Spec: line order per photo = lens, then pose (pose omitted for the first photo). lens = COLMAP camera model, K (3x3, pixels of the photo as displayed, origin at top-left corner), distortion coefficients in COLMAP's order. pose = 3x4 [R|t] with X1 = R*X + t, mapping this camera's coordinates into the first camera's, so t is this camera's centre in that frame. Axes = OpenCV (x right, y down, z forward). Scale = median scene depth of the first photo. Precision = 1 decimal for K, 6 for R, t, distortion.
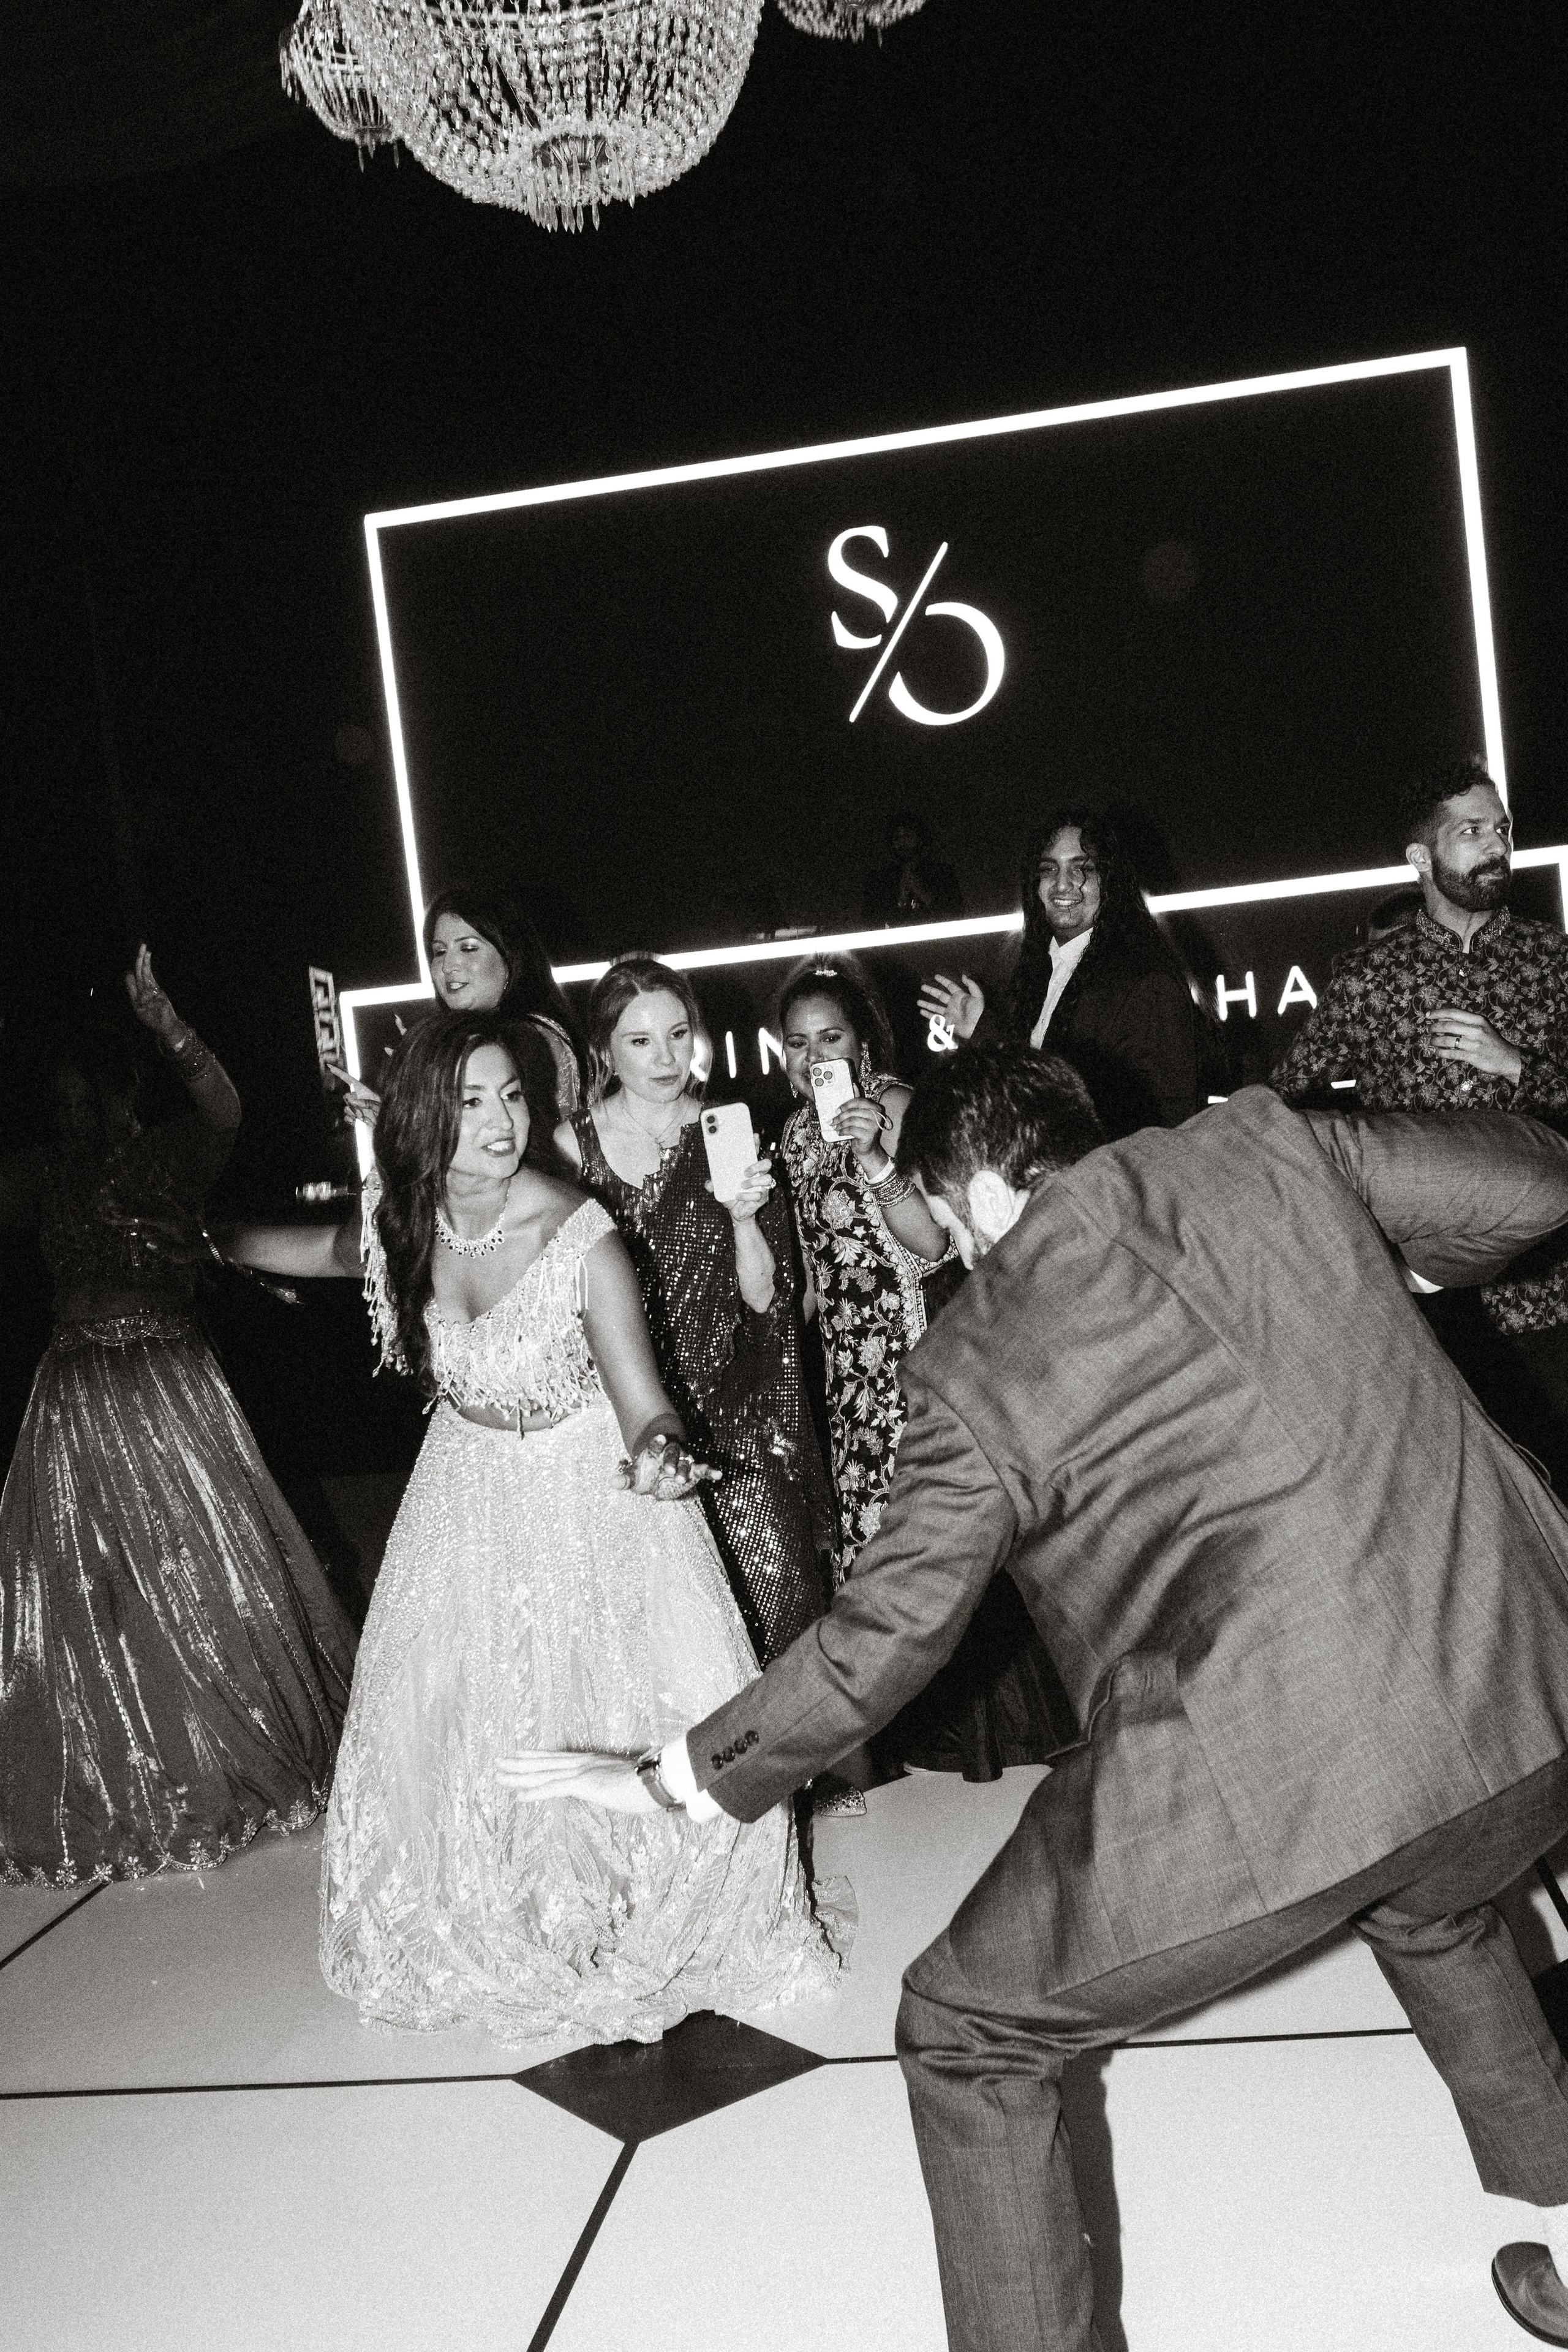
lens RADIAL K [[2262.9, 0, 793.9], [0, 2262.9, 1180.7], [0, 0, 1]] dist [-0.005629, 0.000000]
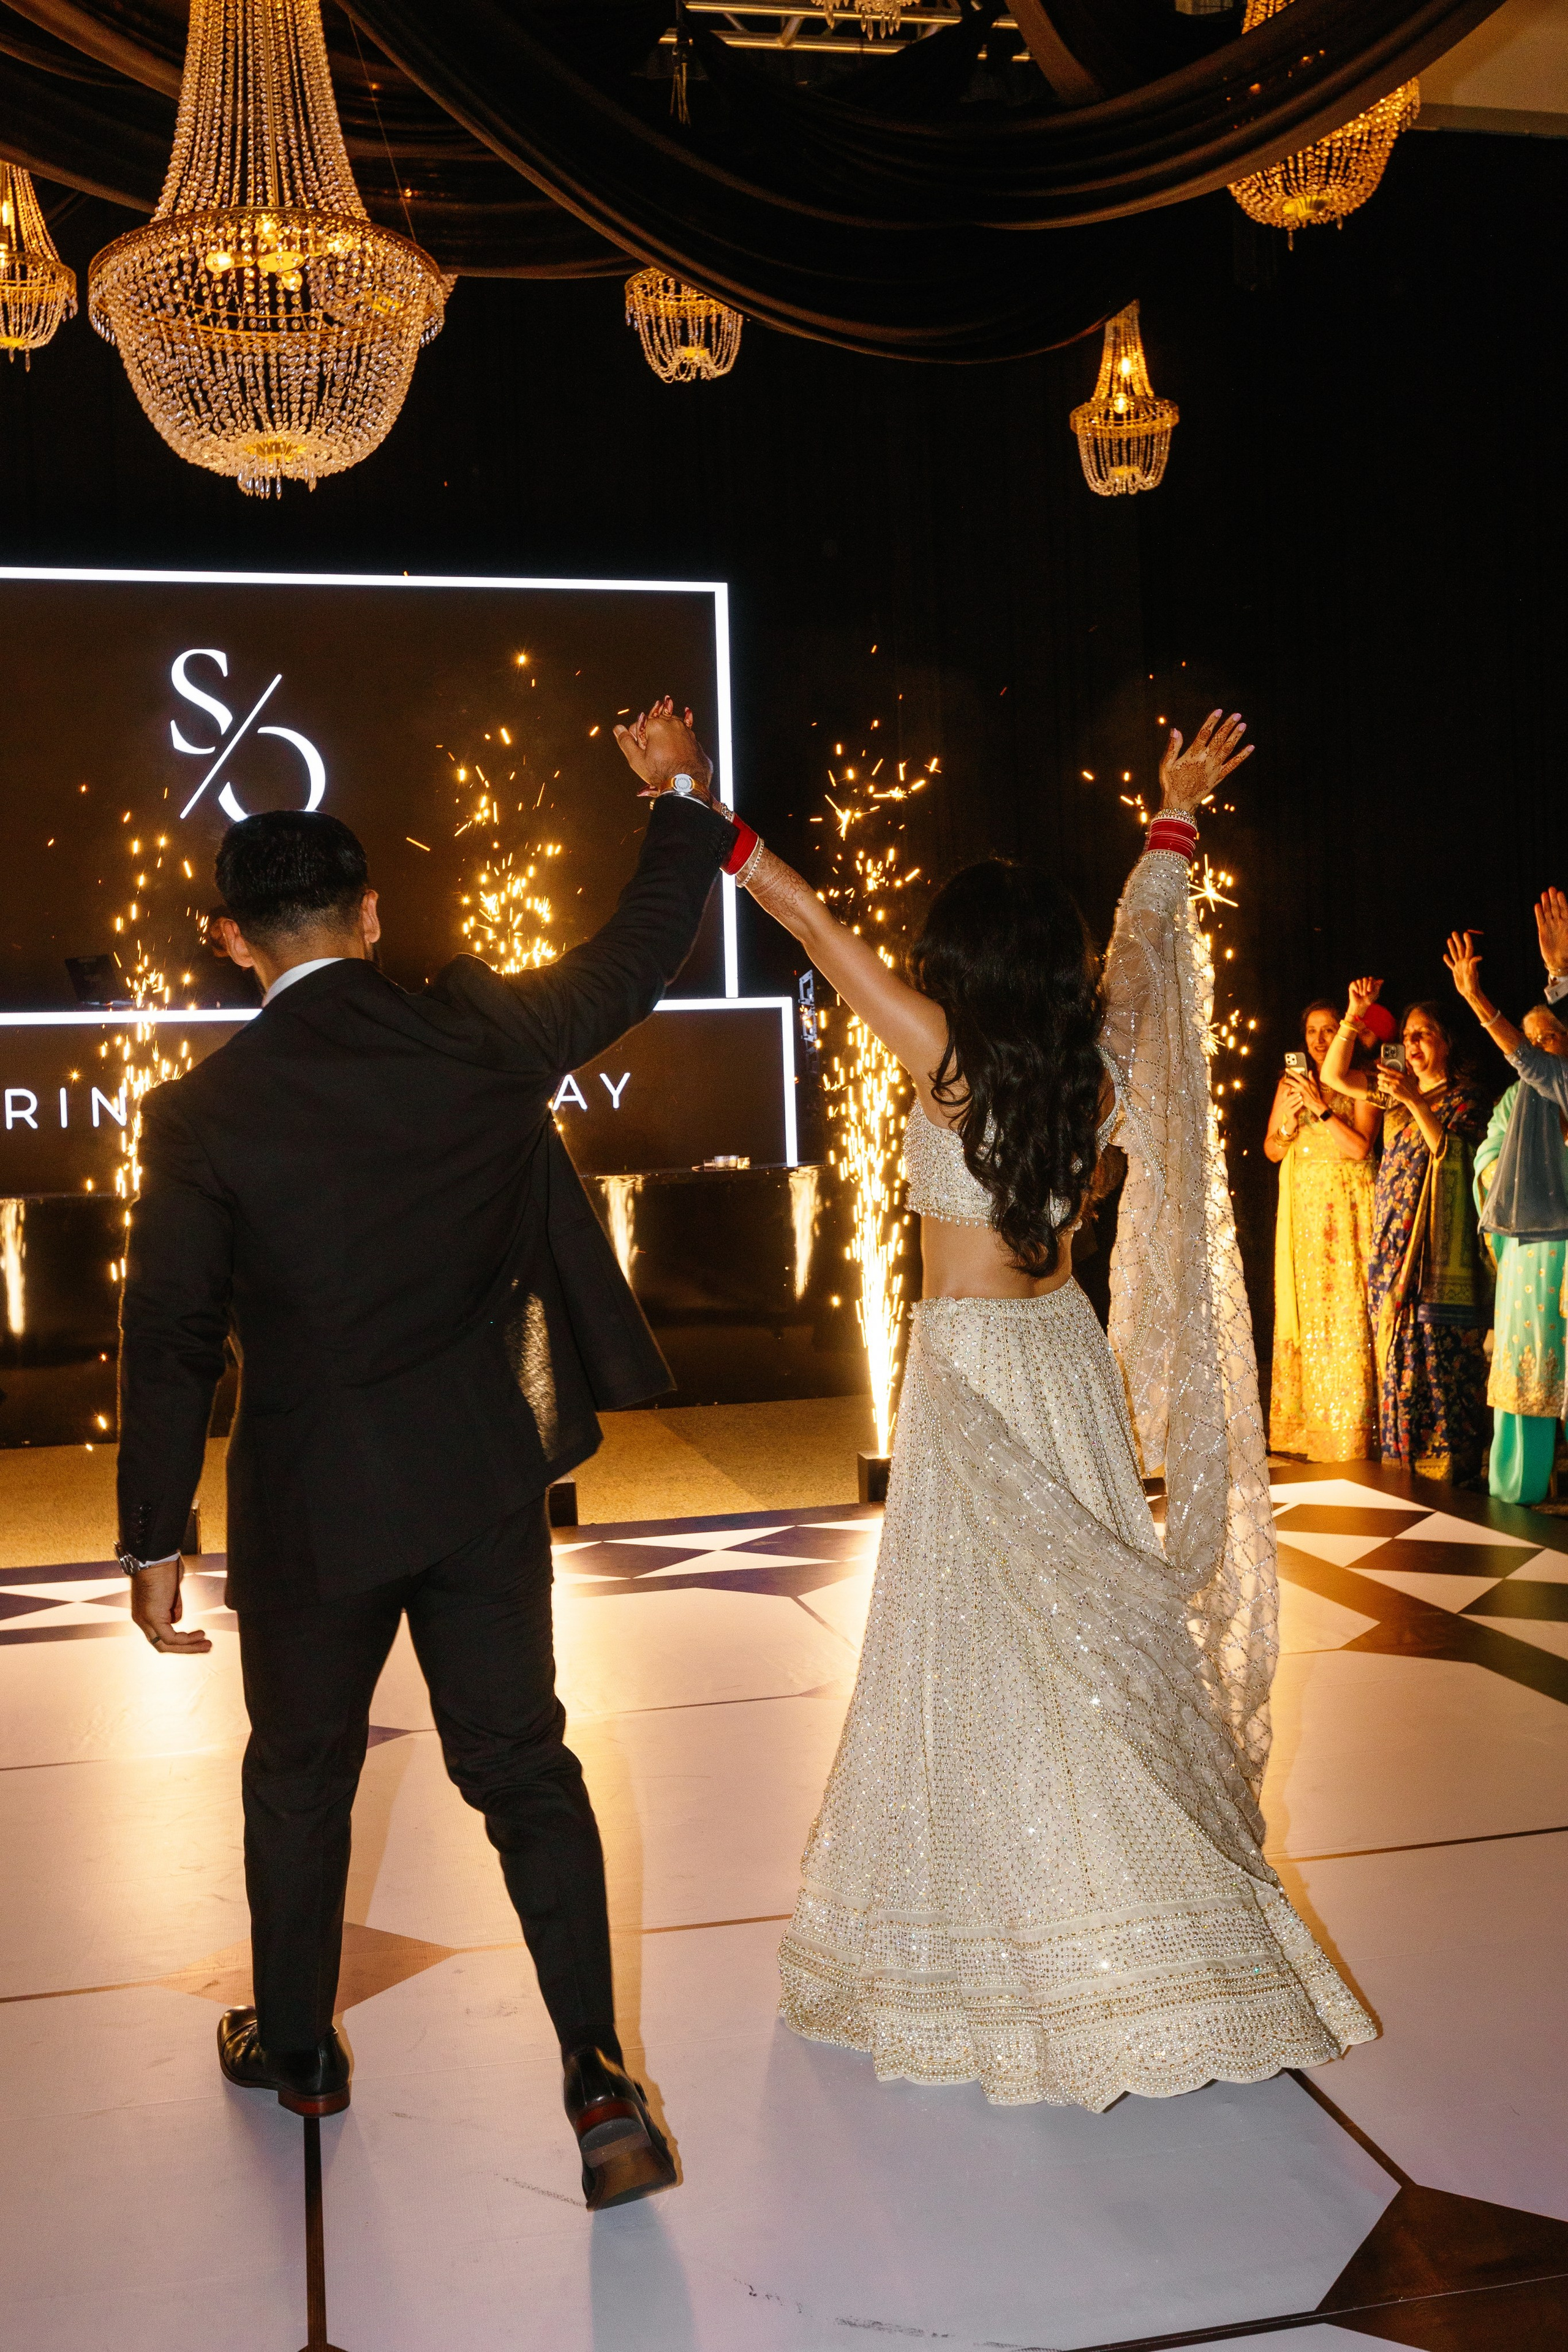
lens RADIAL K [[2262.9, 0, 779.2], [0, 2262.9, 1186.1], [0, 0, 1]] dist [-0.005629, 0.000000]
pose [[0.931877, 0.072511, 0.355454, -0.086235], [-0.056008, 0.996830, -0.056514, 0.023287], [-0.358424, 0.032756, 0.932984, -0.137192]]
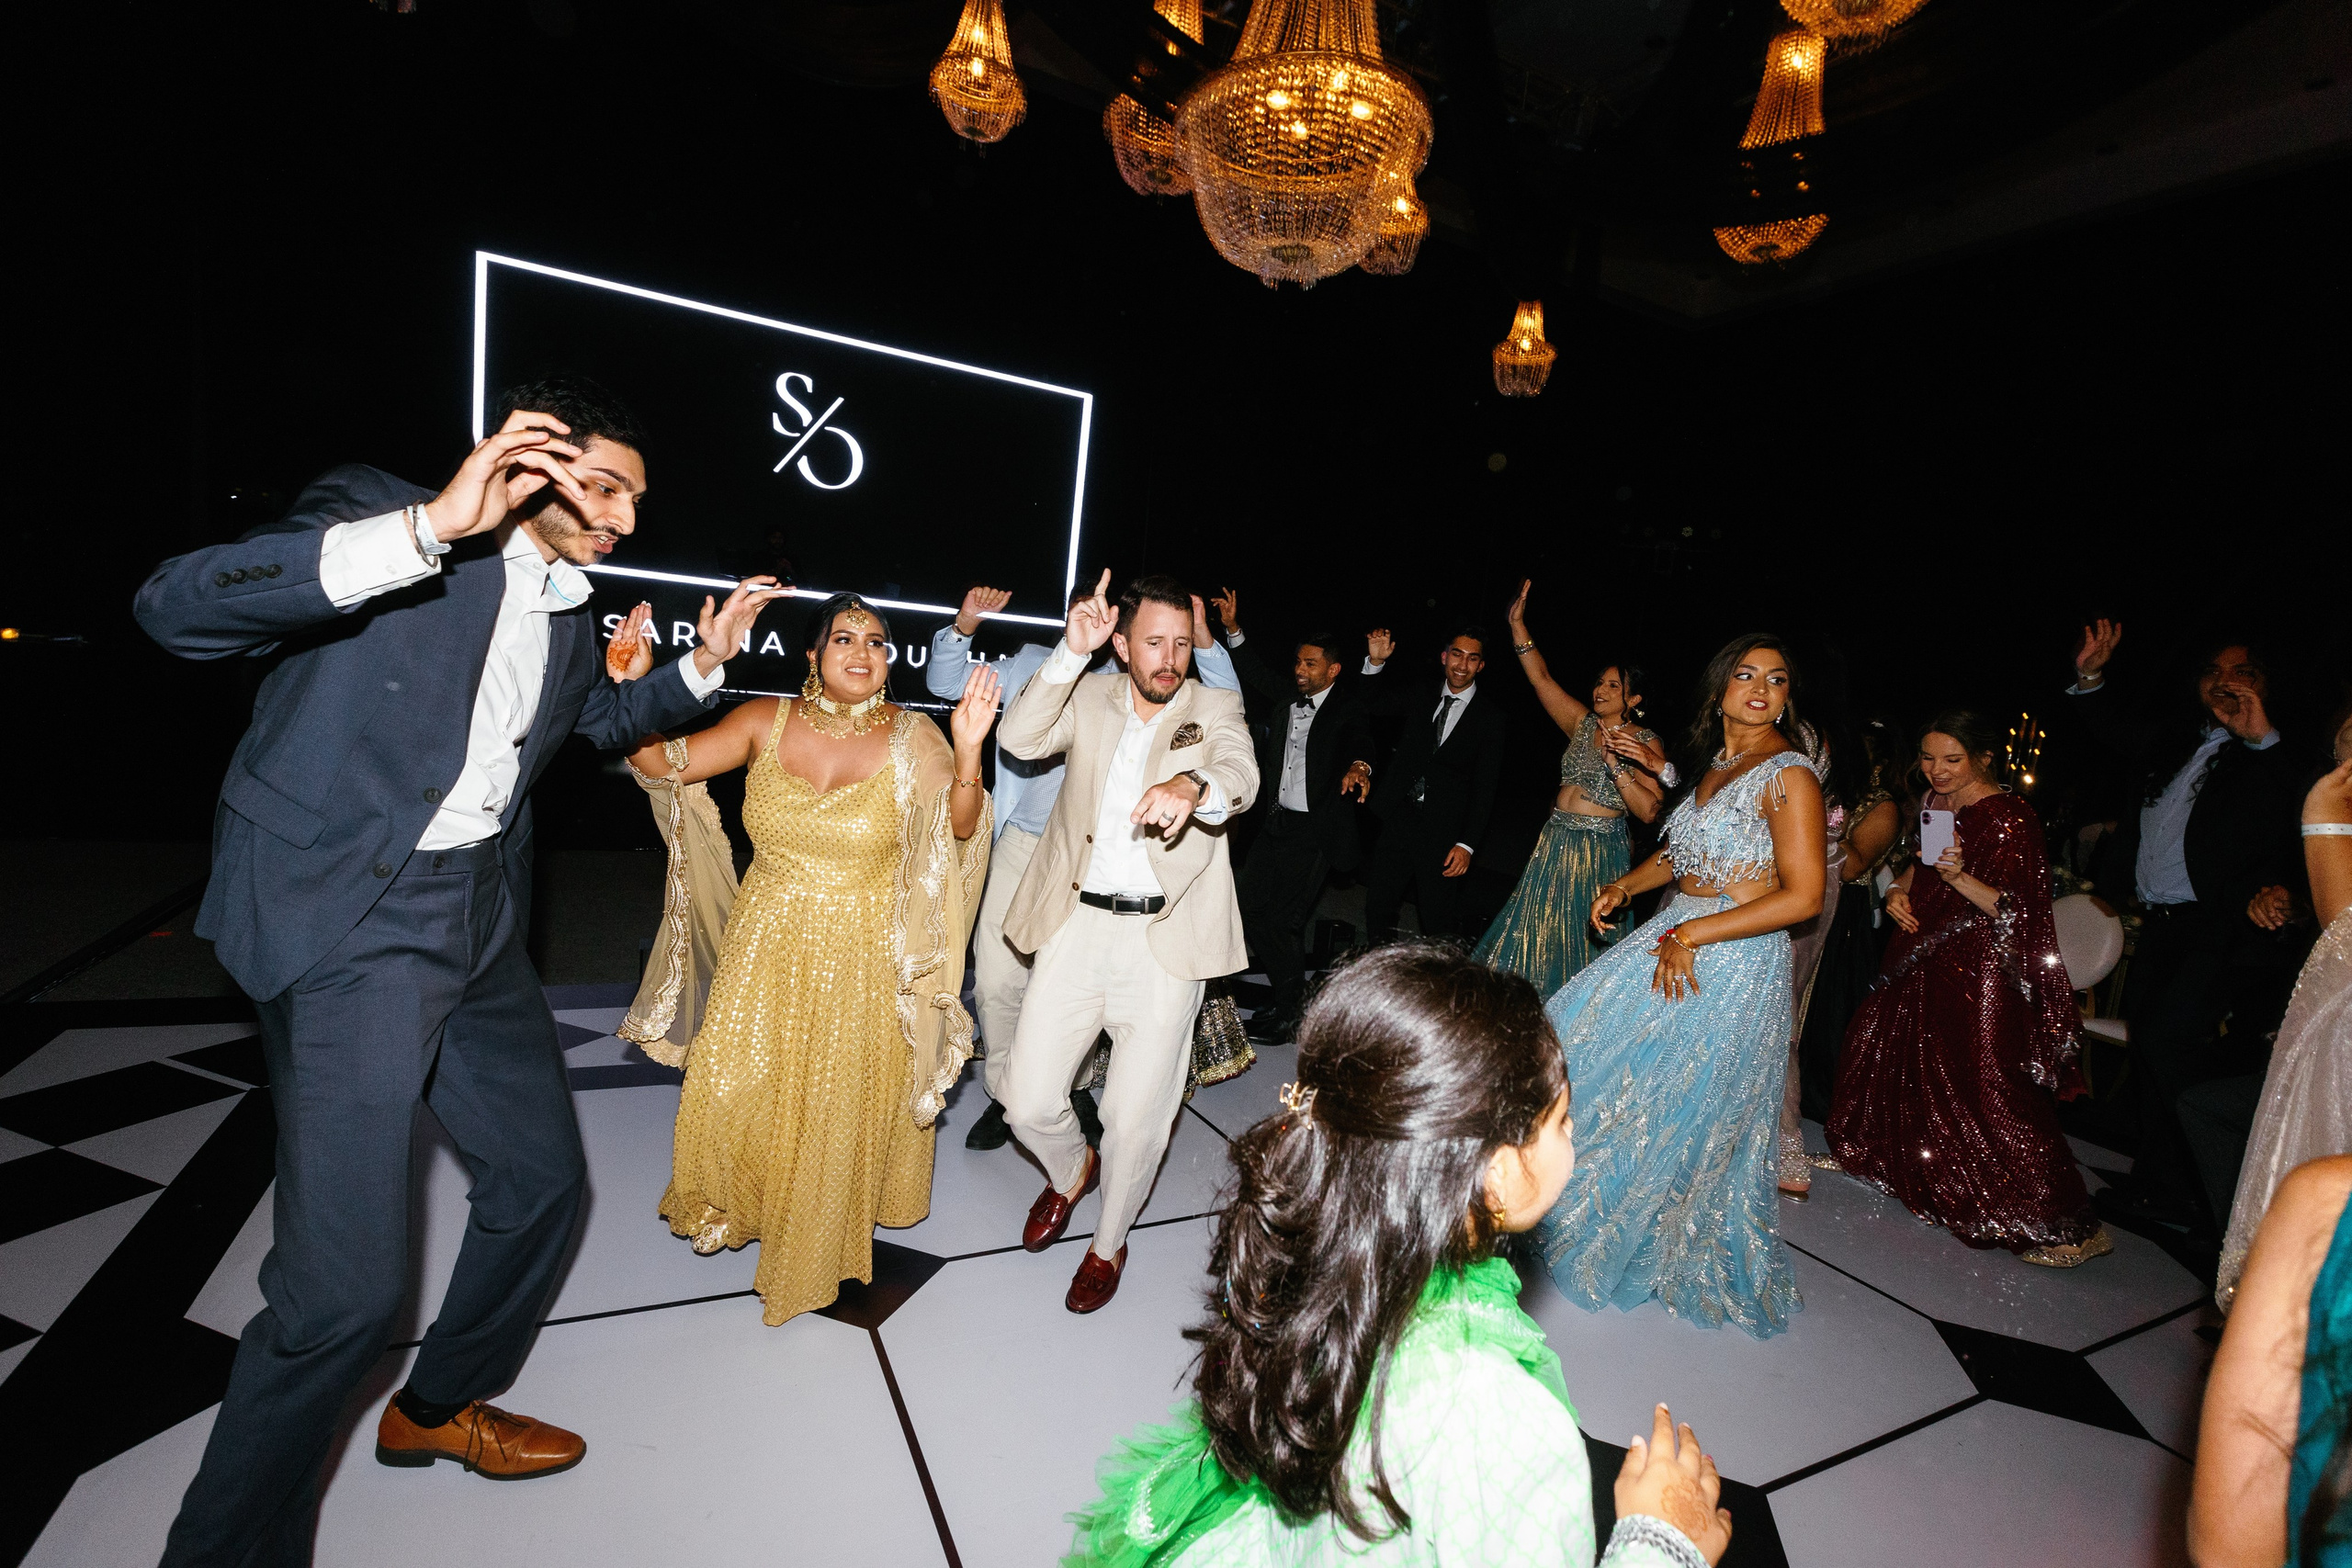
lens RADIAL K [[1040.0, 0, 1166.4], [0, 1040.0, 796.7], [0, 0, 1]] dist [0.002027, 0.002317]
pose [[0.793756, 0.123434, 0.595579, -0.209027], [-0.157570, 0.987493, 0.005343, 0.009176], [-0.587471, -0.098087, 0.803279, 0.085529]]
